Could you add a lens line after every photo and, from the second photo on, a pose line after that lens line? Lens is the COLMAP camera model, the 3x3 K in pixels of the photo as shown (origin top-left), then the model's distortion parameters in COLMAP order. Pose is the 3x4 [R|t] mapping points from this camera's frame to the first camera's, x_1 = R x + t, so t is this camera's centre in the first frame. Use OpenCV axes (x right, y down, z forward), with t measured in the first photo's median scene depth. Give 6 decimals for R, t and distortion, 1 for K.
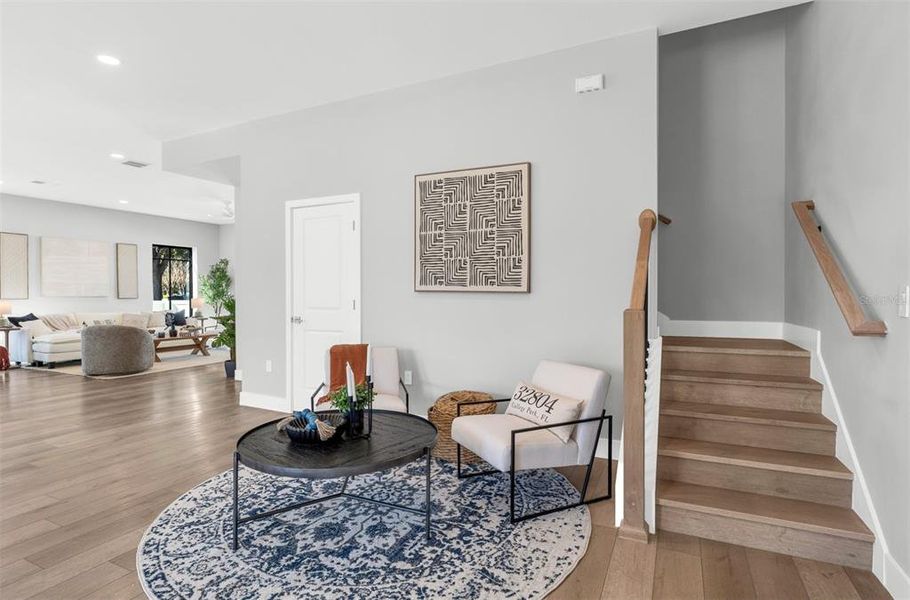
lens RADIAL K [[470.4, 0, 461.4], [0, 470.4, 295.7], [0, 0, 1]] dist [0.000658, 0.000495]
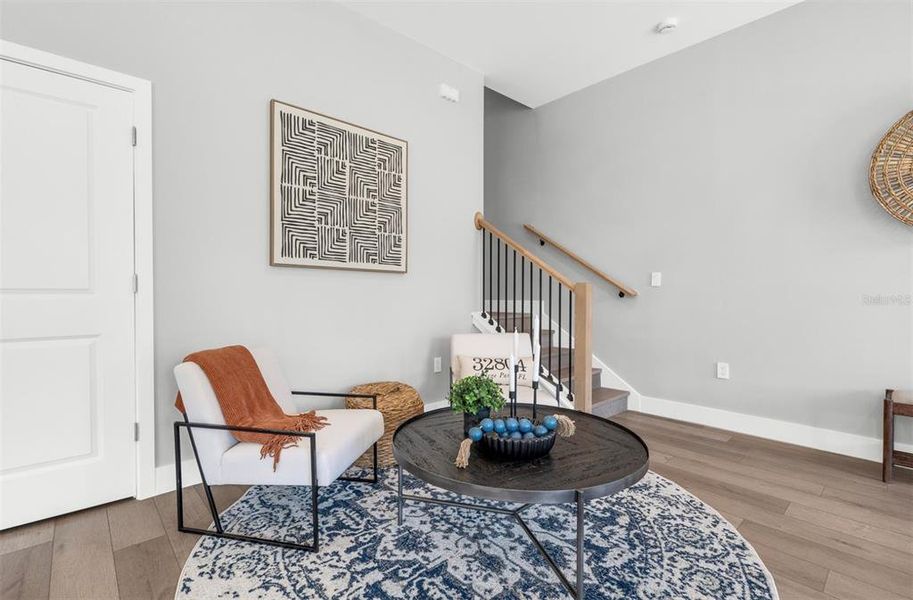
lens RADIAL K [[417.4, 0, 455.2], [0, 417.4, 298.7], [0, 0, 1]] dist [-0.010192, -0.000211]
pose [[0.371204, -0.013488, 0.928453, -0.670884], [-0.001435, 0.999885, 0.015099, 0.036924], [-0.928550, -0.006937, 0.371142, 0.600552]]
